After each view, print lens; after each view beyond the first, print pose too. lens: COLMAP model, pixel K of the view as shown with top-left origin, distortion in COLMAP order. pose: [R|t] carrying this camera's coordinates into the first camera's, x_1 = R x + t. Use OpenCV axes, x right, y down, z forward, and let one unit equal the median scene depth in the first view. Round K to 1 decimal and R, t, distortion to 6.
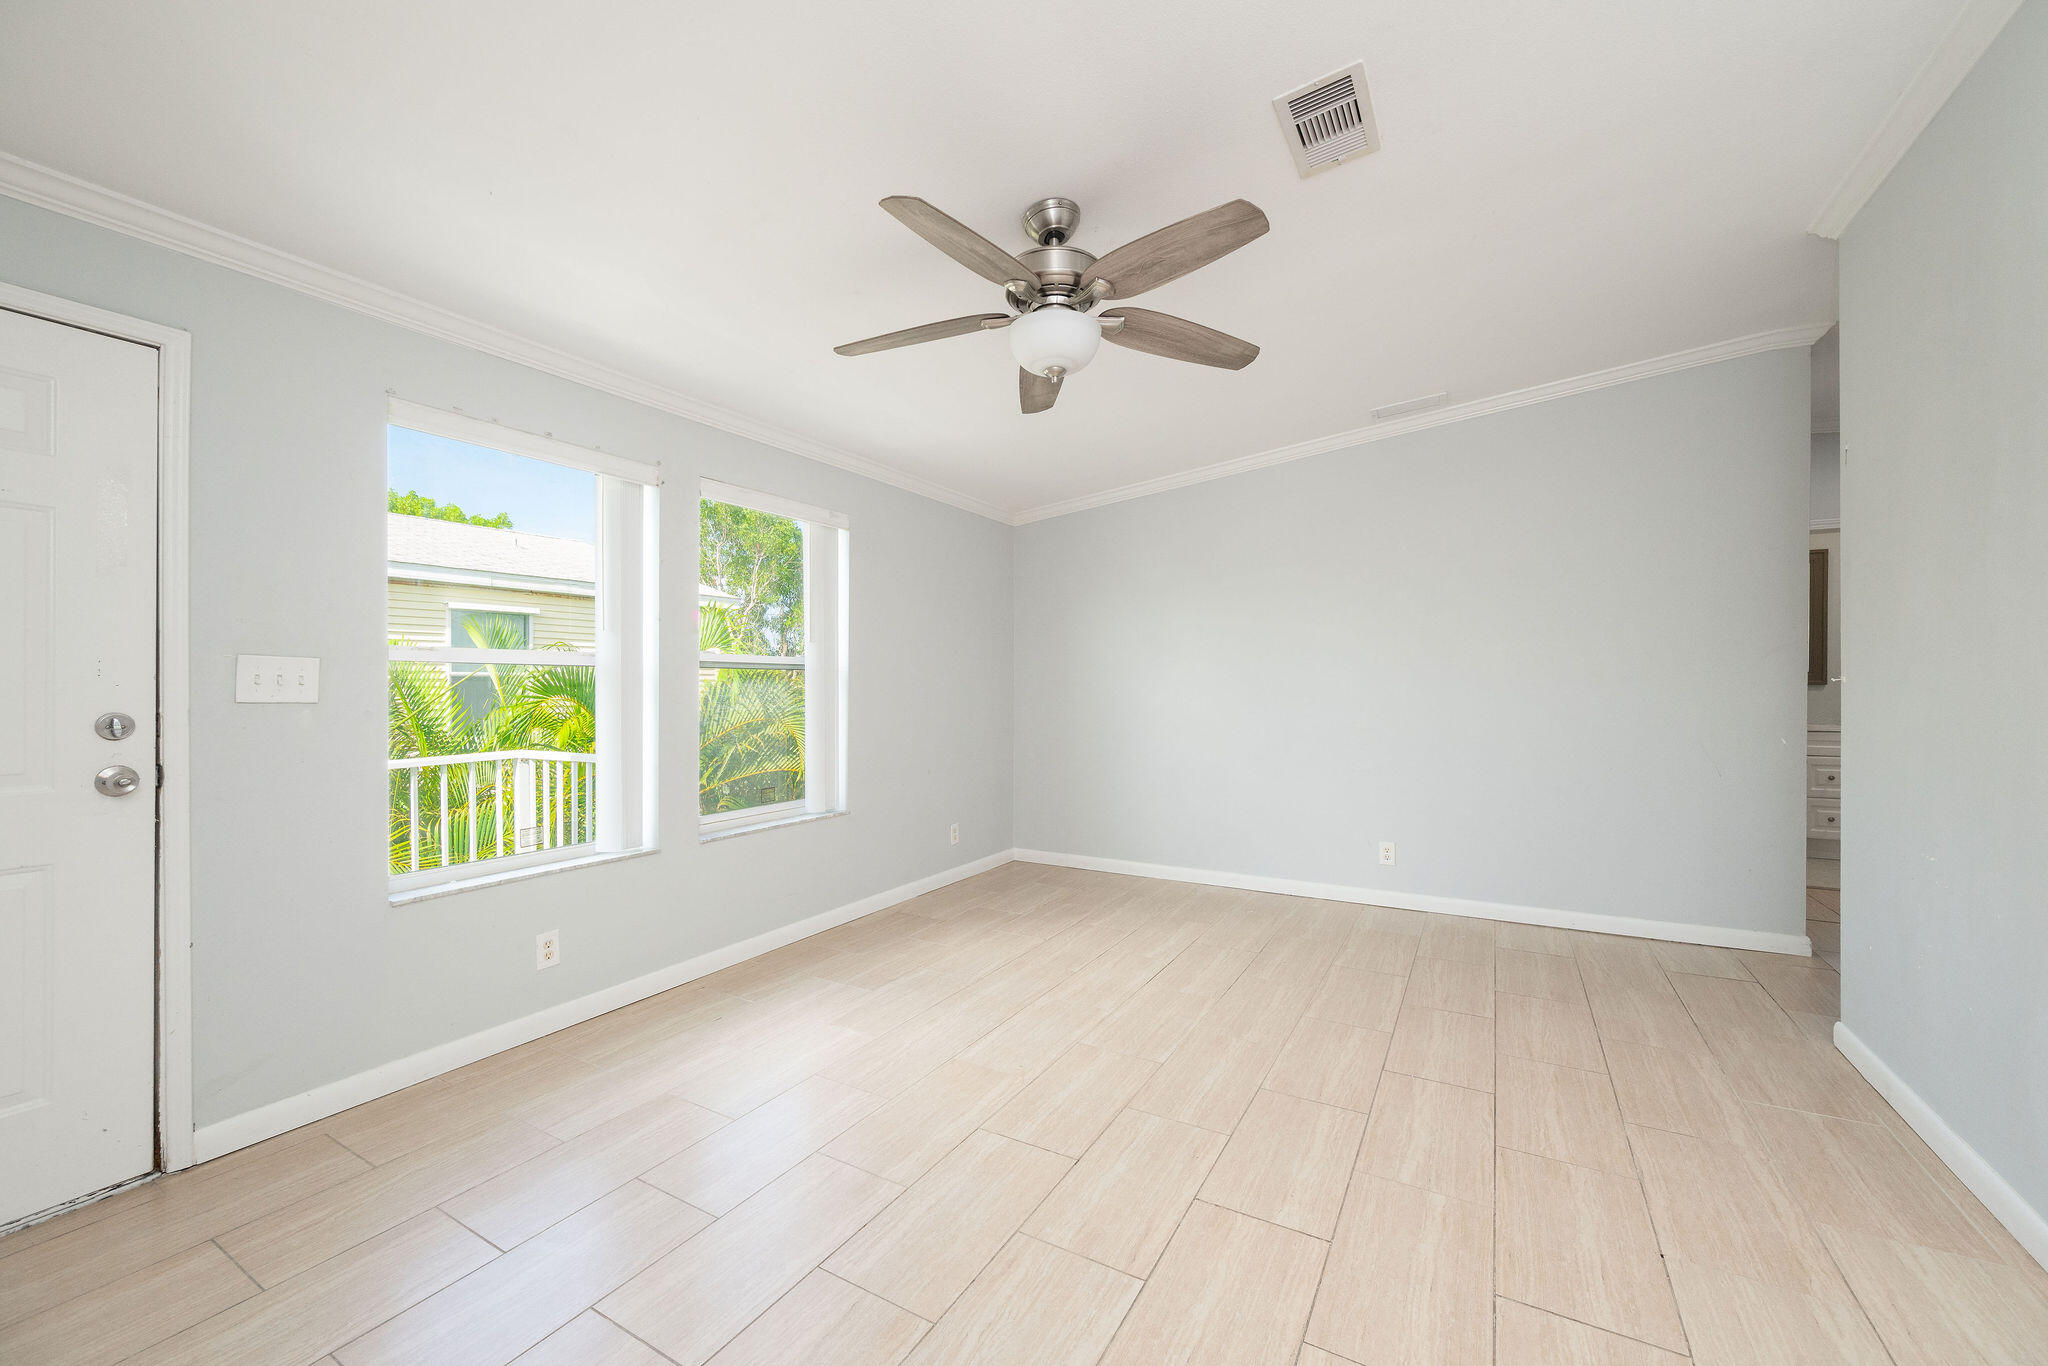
lens RADIAL K [[805.6, 0, 1023.8], [0, 805.6, 688.9], [0, 0, 1]] dist [-0.000648, -0.000245]
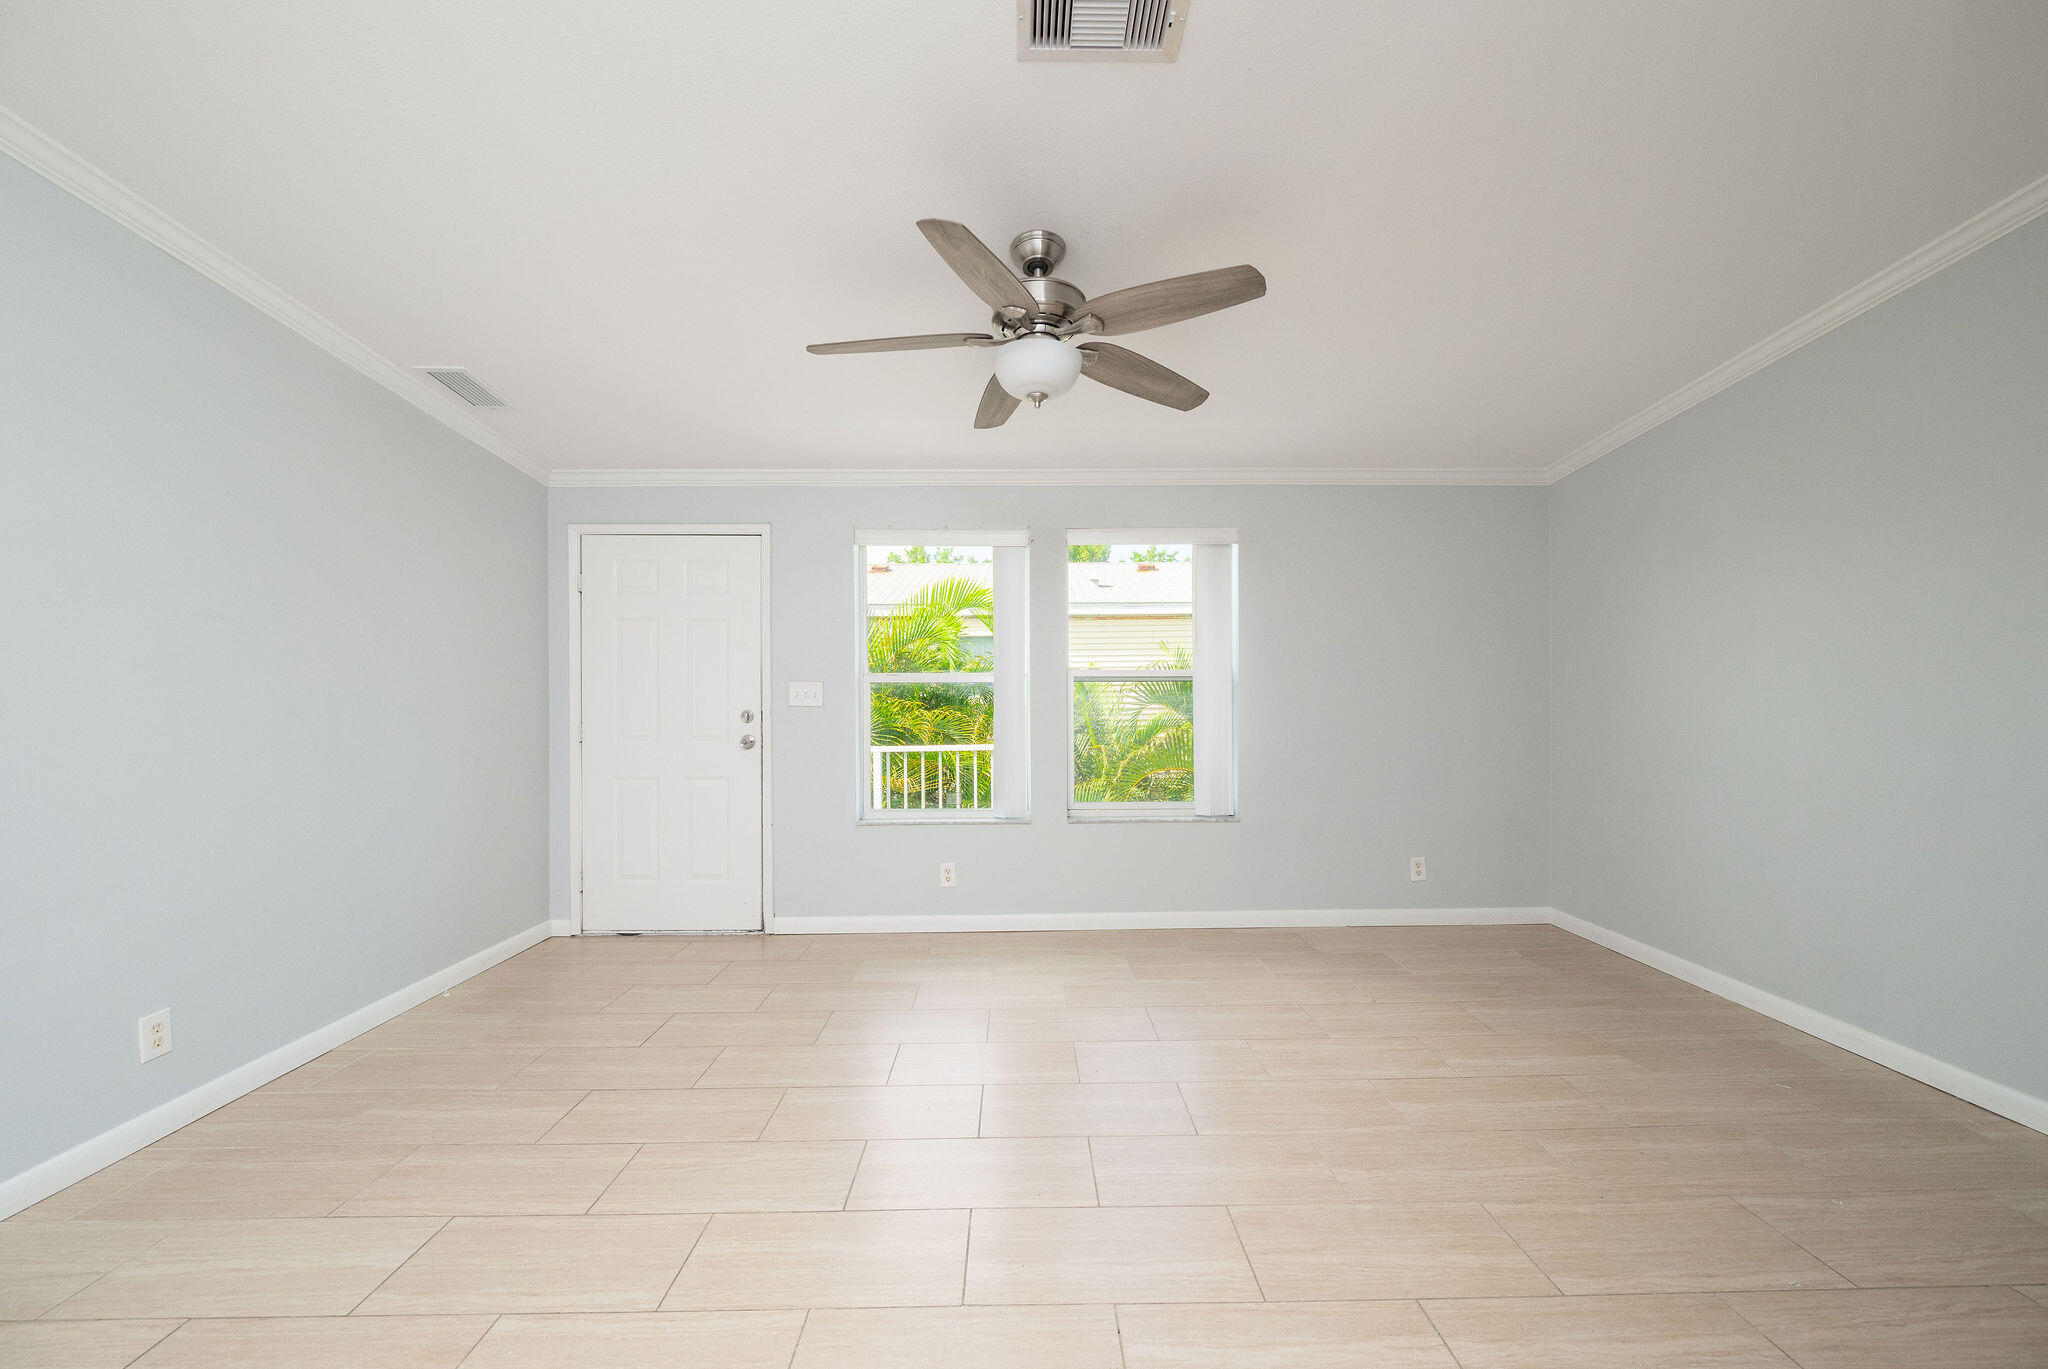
lens RADIAL K [[800.2, 0, 1024.0], [0, 800.2, 684.5], [0, 0, 1]] dist [0.006433, -0.000011]
pose [[0.513485, -0.014684, -0.857973, 0.720266], [0.002140, 0.999872, -0.015832, -0.002648], [0.858096, 0.006294, 0.513451, 0.347900]]
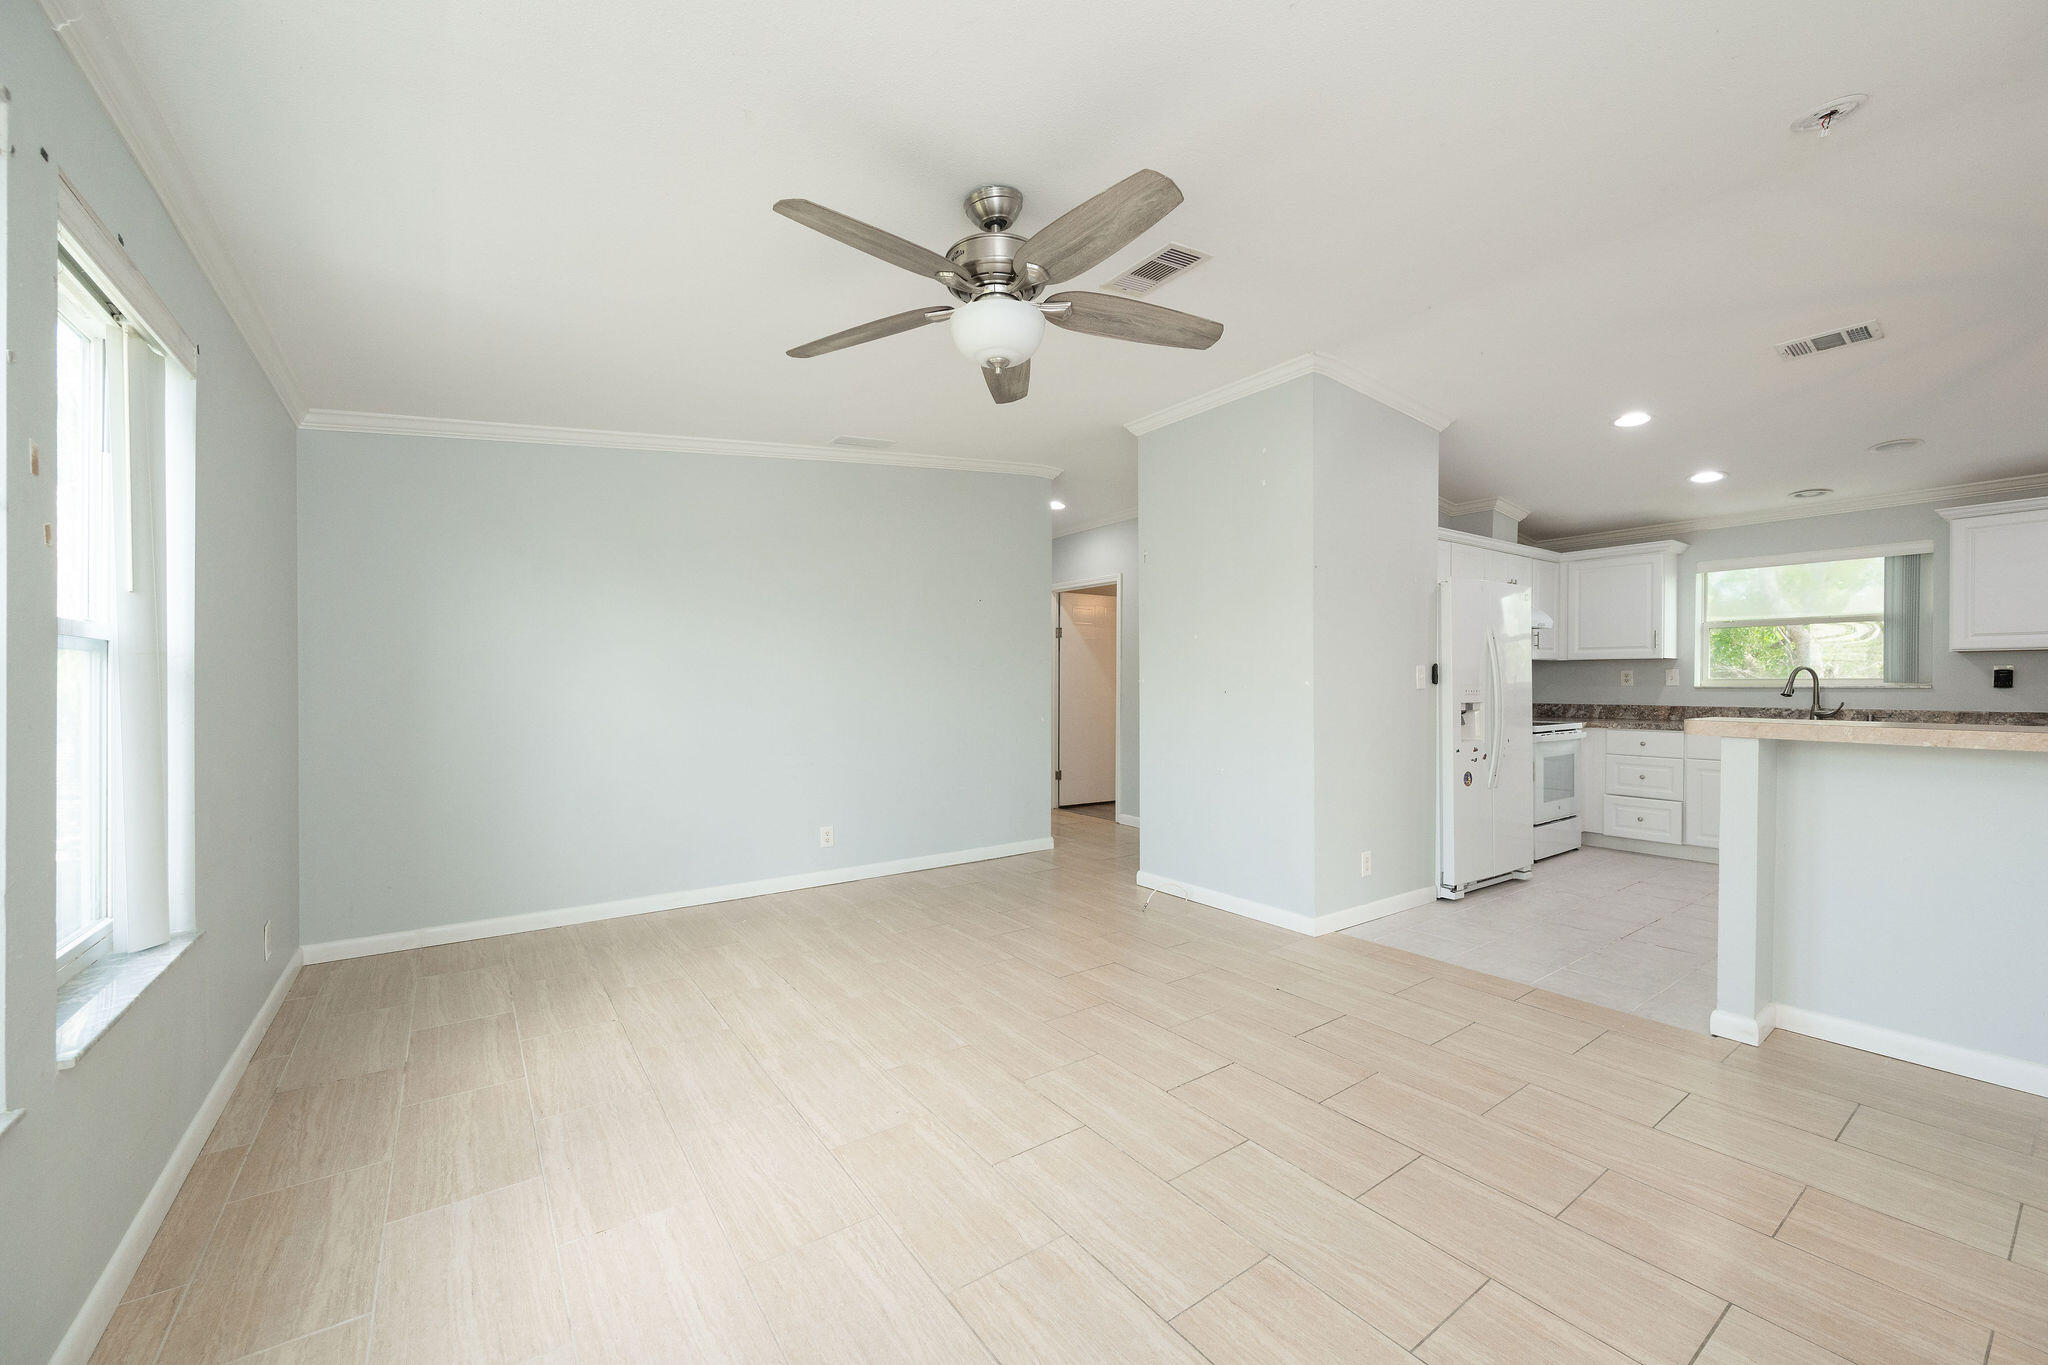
lens RADIAL K [[805.6, 0, 1023.8], [0, 805.6, 688.4], [0, 0, 1]] dist [-0.000648, -0.000245]
pose [[0.406552, -0.002700, 0.913623, -0.658960], [0.005851, 0.999983, 0.000351, 0.003154], [-0.913609, 0.005203, 0.406561, 0.446467]]
